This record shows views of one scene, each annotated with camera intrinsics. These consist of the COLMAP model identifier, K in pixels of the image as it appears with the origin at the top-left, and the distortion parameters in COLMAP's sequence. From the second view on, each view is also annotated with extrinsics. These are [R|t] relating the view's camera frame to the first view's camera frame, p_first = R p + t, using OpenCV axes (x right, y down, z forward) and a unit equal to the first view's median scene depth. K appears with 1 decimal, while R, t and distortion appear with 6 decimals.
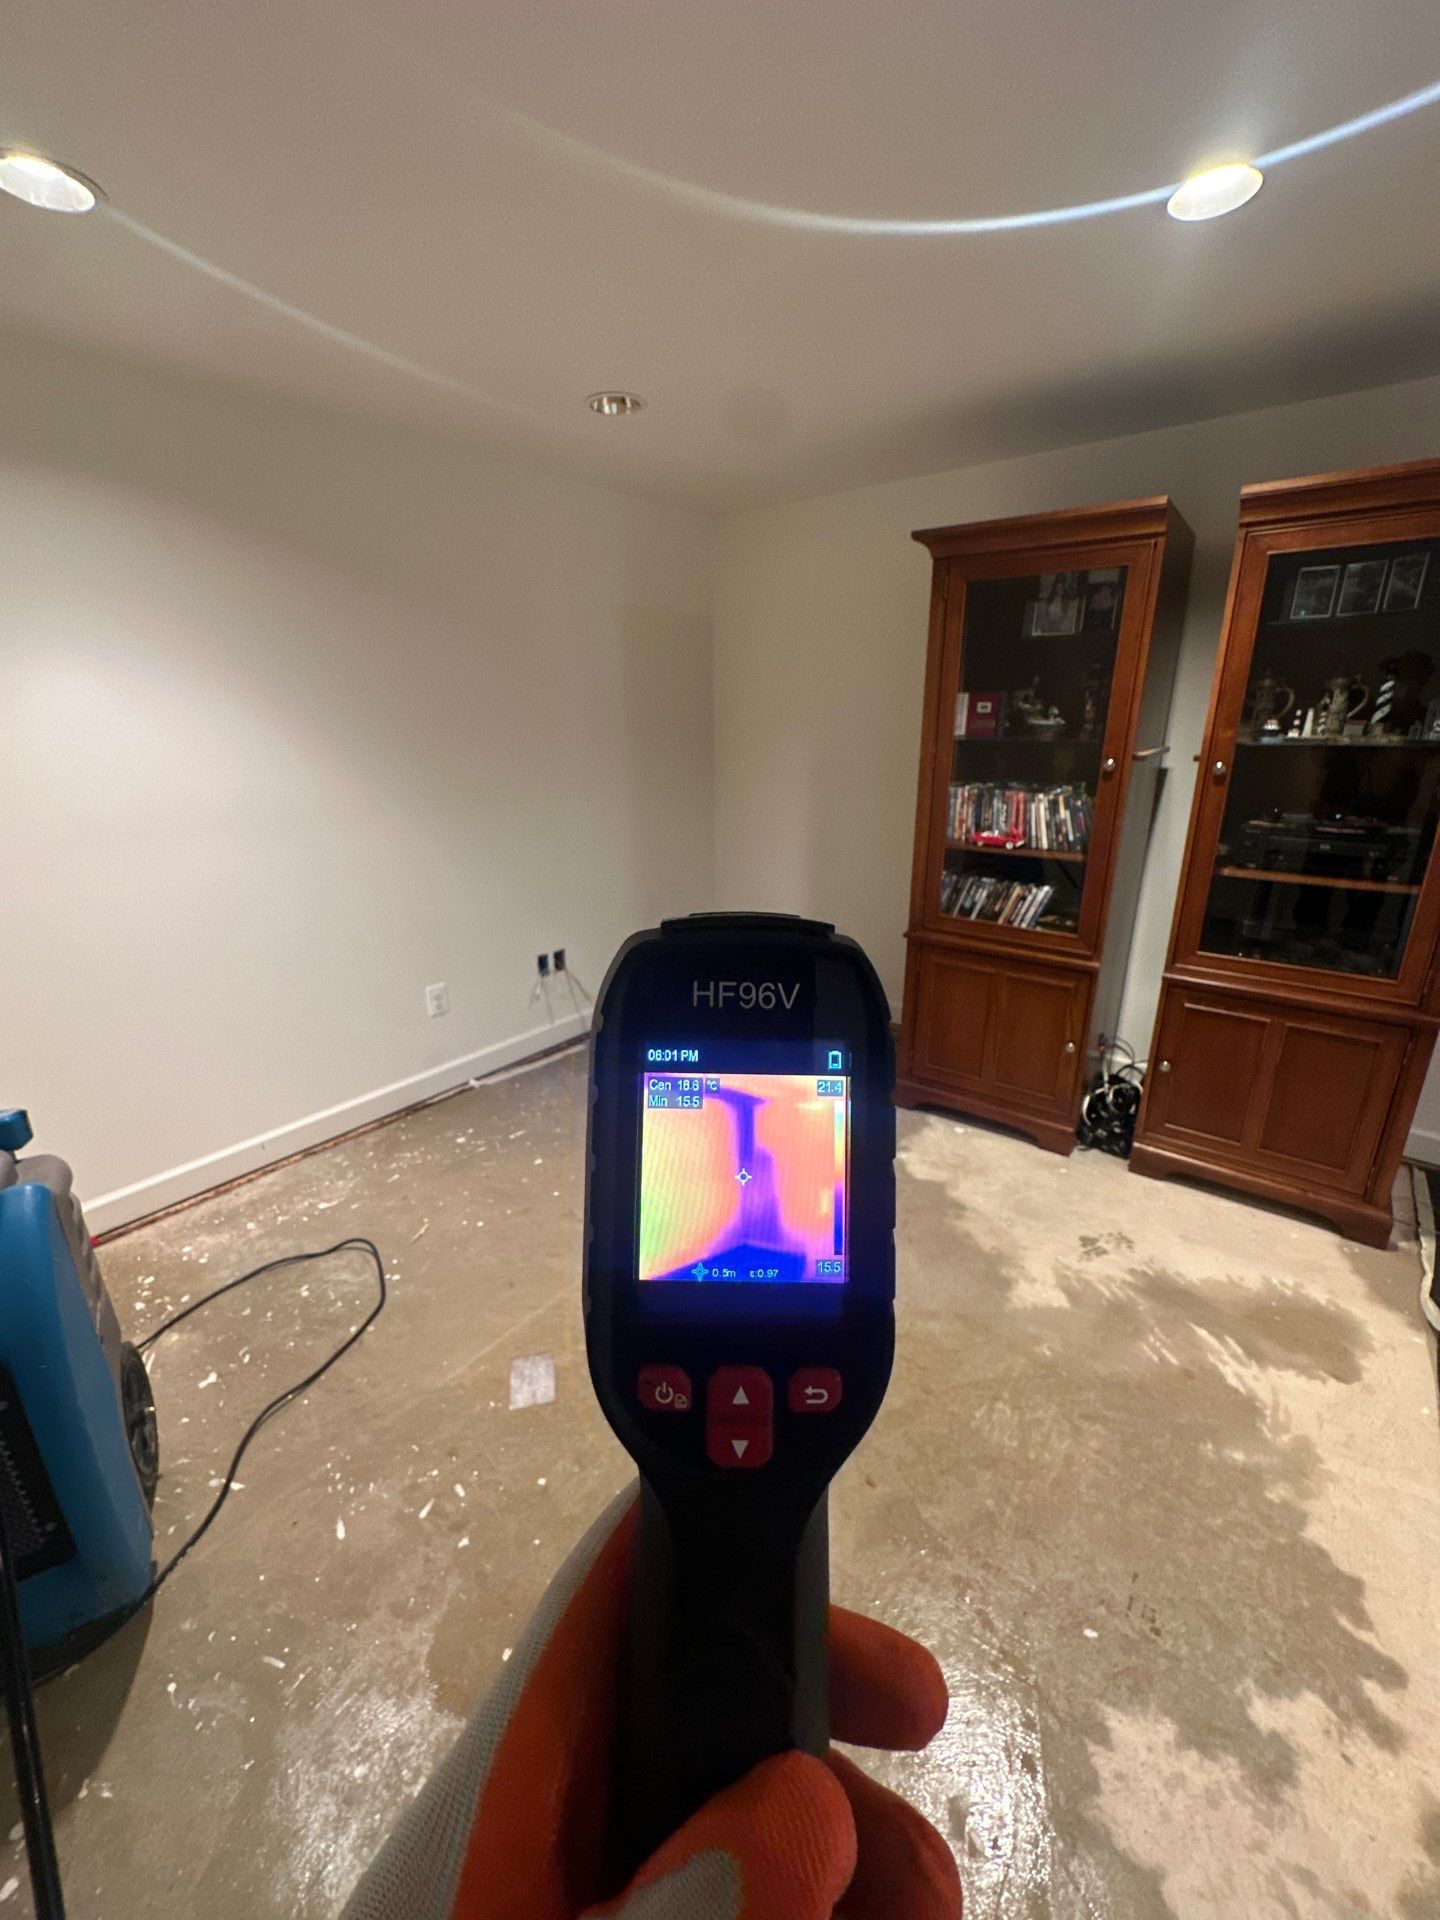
lens RADIAL K [[778.3, 0, 720.0], [0, 778.3, 960.0], [0, 0, 1]] dist [0.001424, 0.000195]
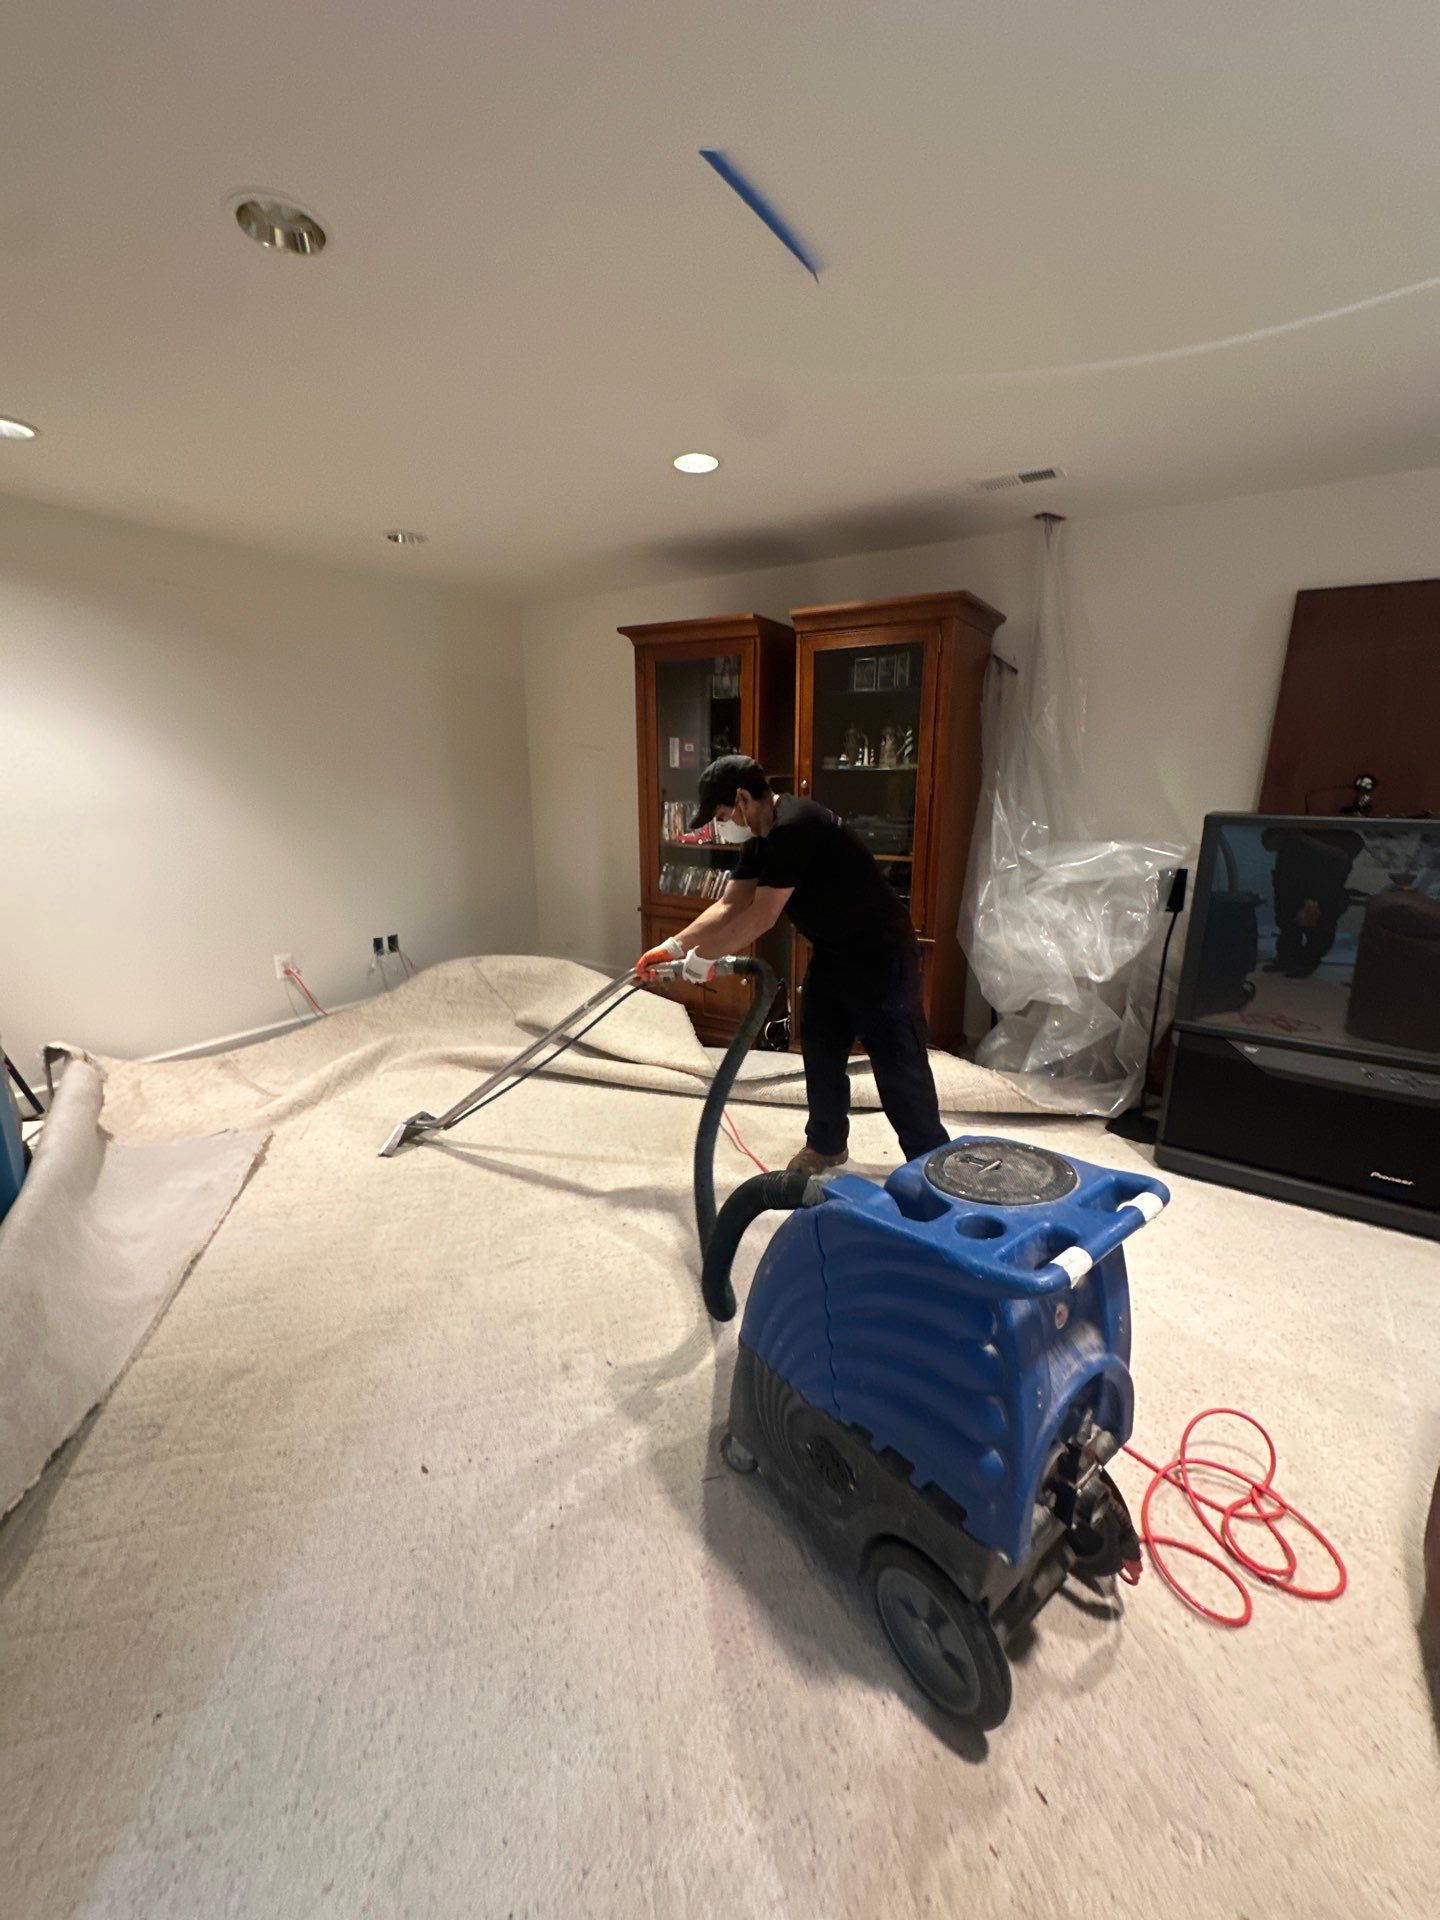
lens RADIAL K [[749.0, 0, 720.0], [0, 749.0, 960.0], [0, 0, 1]] dist [0.000328, 0.000094]
pose [[0.994355, -0.019644, 0.104266, 0.254984], [0.025899, 0.997923, -0.058982, 0.148050], [-0.102891, 0.061349, 0.992799, -0.347475]]
